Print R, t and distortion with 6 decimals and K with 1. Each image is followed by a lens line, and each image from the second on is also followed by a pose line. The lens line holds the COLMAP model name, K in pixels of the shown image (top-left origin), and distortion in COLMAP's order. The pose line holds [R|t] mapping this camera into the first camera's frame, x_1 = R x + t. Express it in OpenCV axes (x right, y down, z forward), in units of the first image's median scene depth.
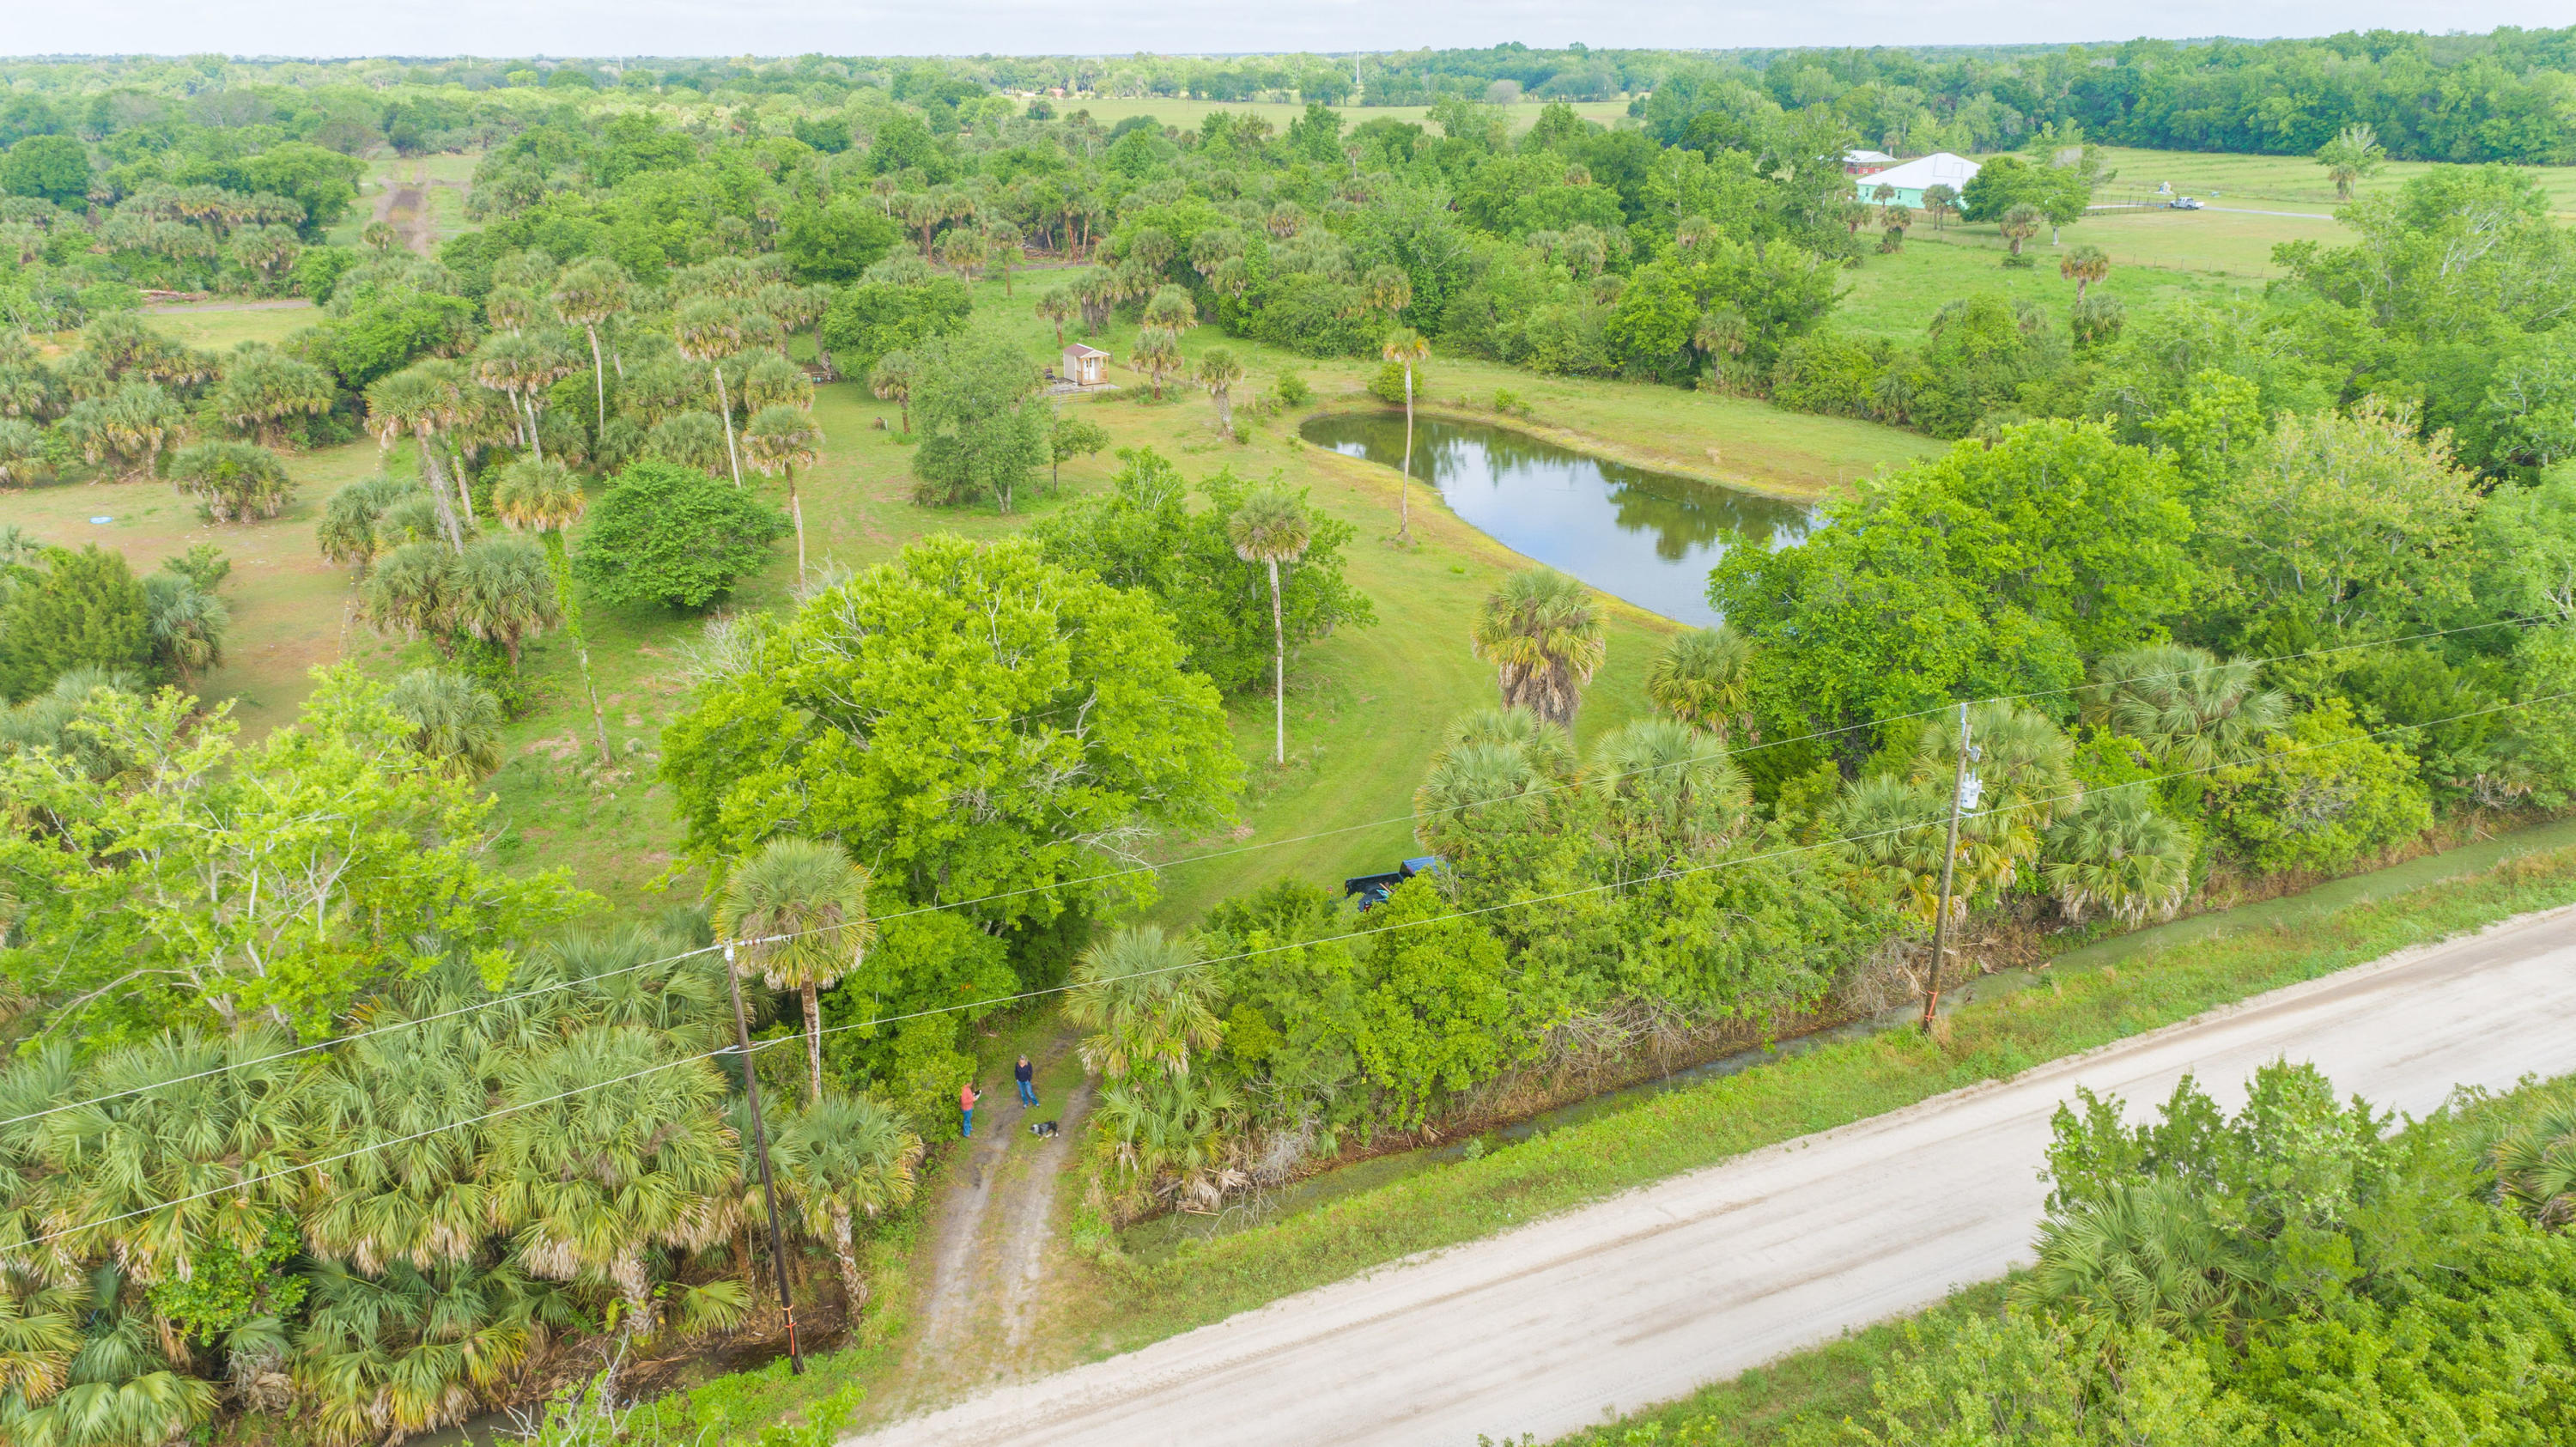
lens RADIAL K [[1741.0, 0, 1288.0], [0, 1741.0, 723.5], [0, 0, 1]] dist [0.022089, 0.006892]
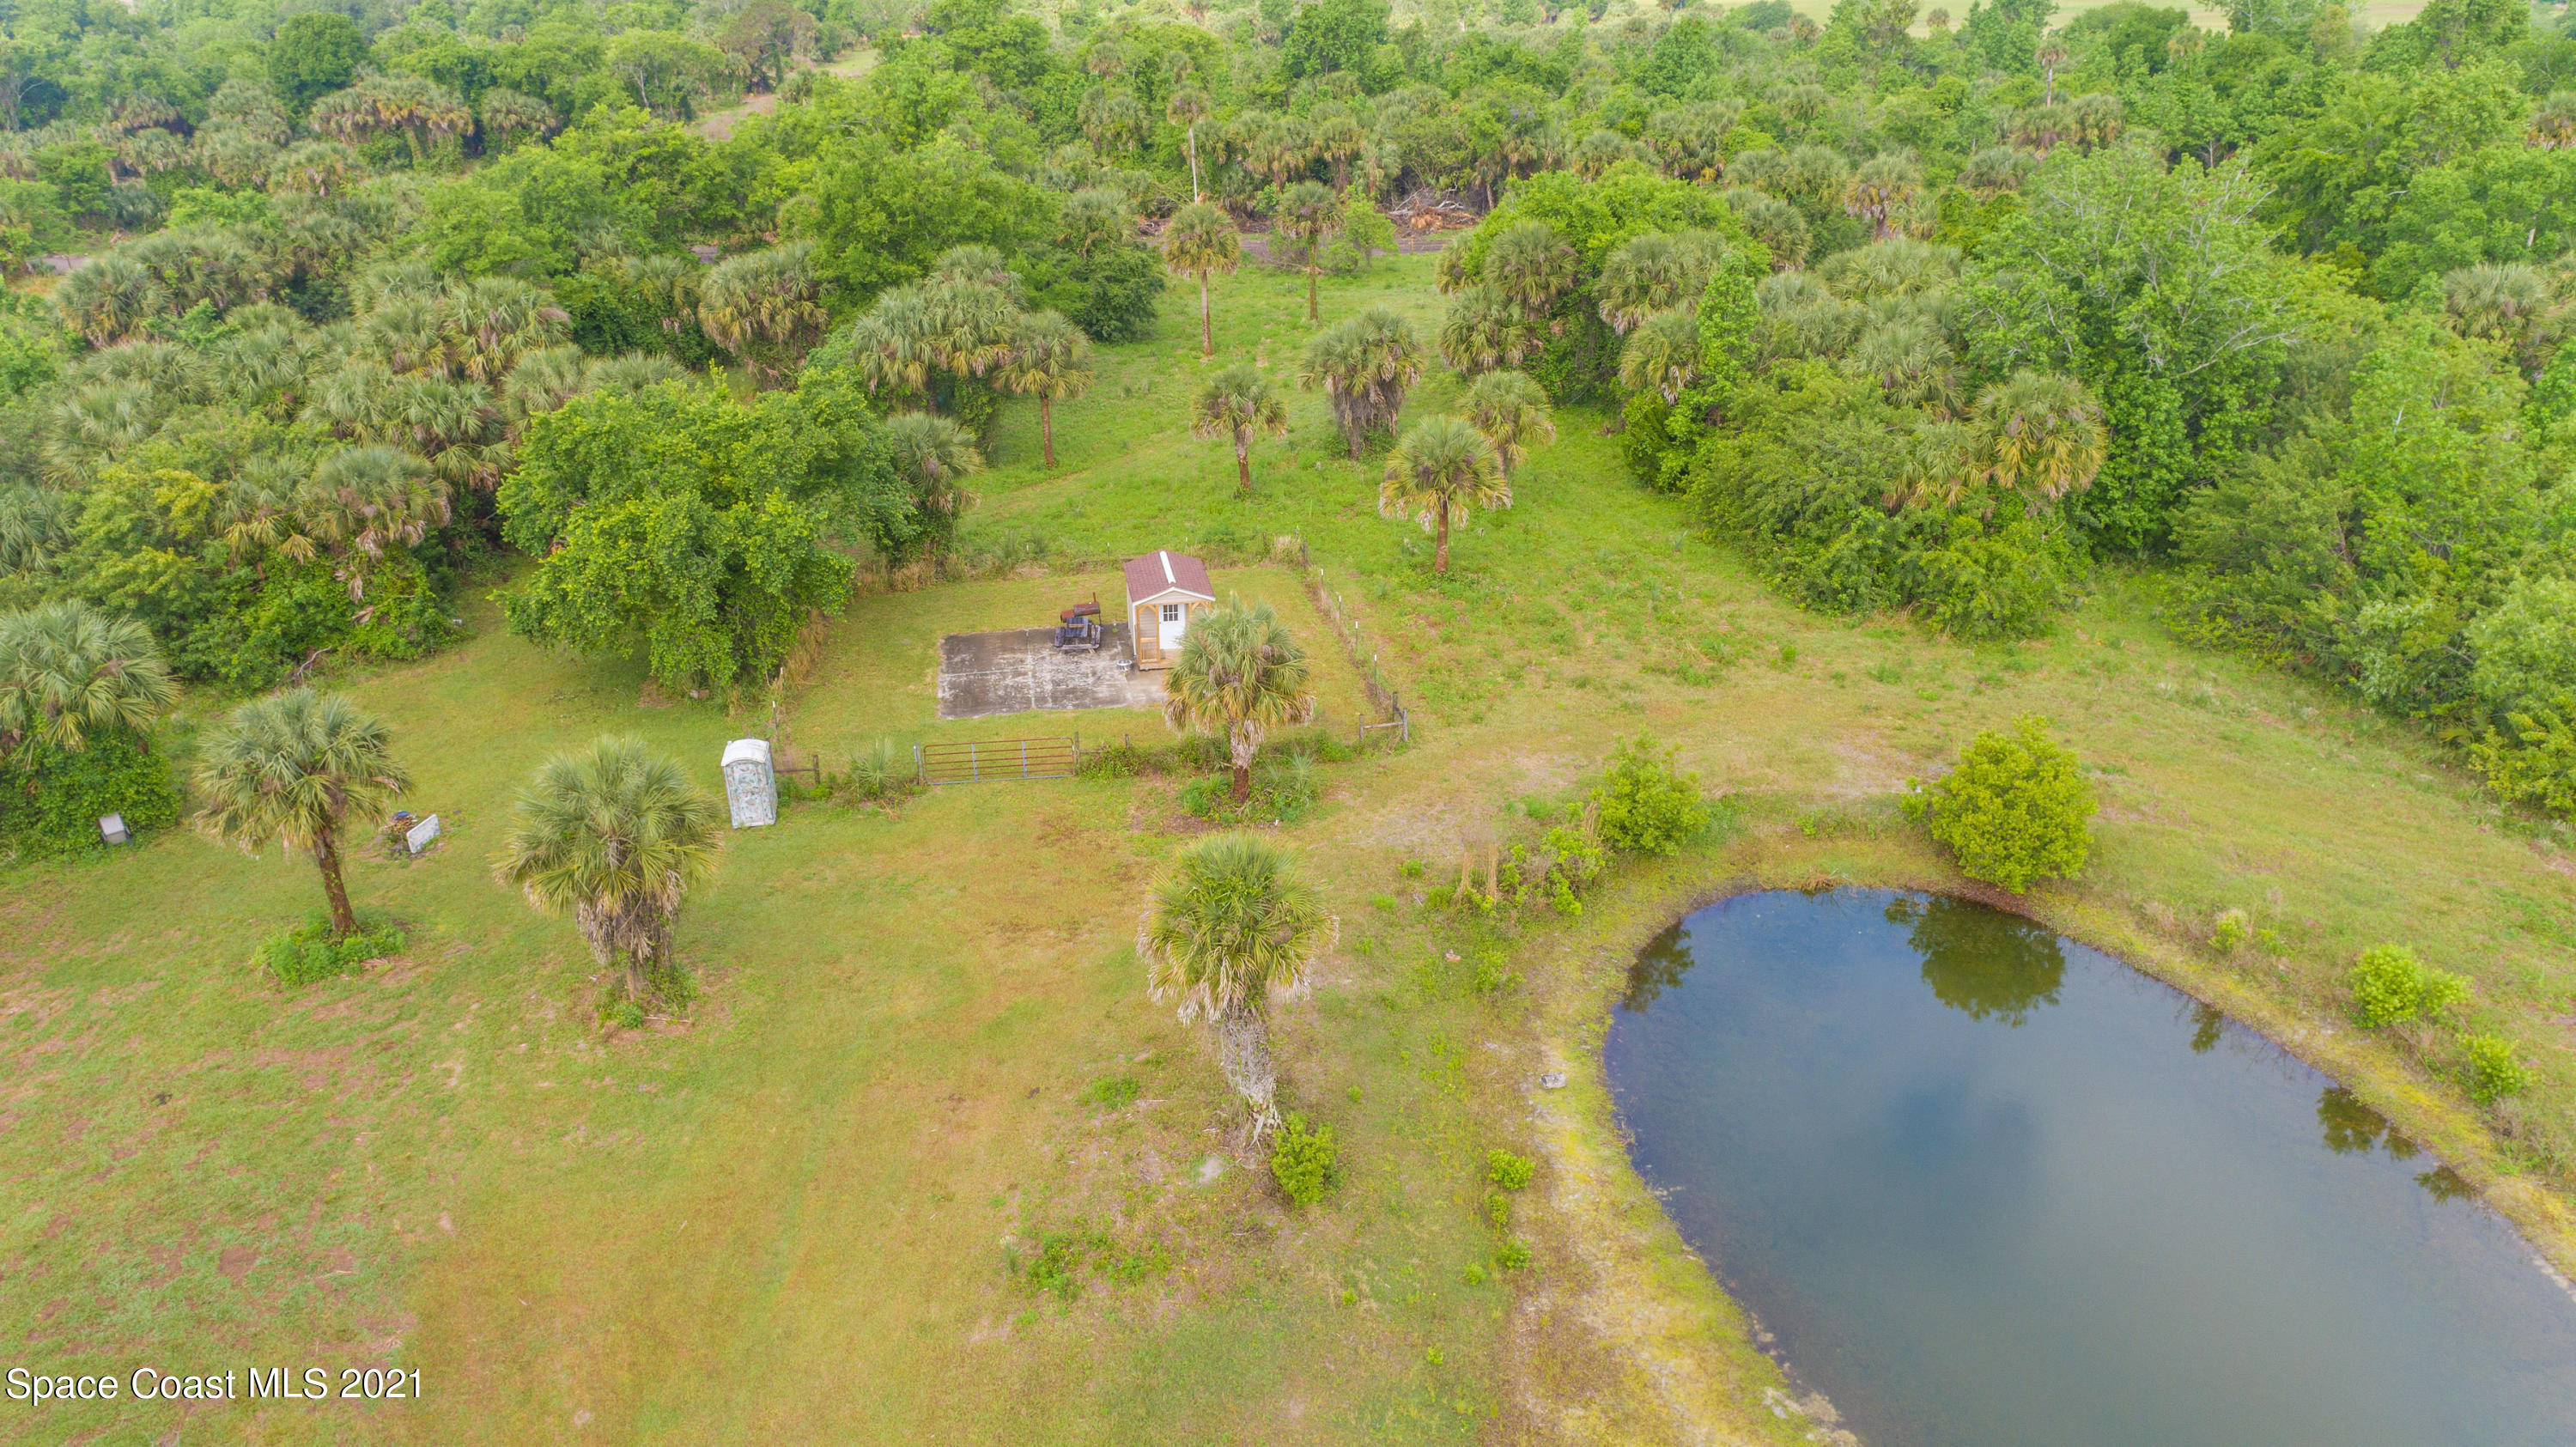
lens RADIAL K [[1741.0, 0, 1288.0], [0, 1741.0, 723.5], [0, 0, 1]] dist [0.022089, 0.006892]
pose [[0.933650, 0.144421, -0.327781, 0.036685], [-0.126565, 0.989097, 0.075291, -0.186452], [0.335081, -0.028810, 0.941749, 0.556565]]
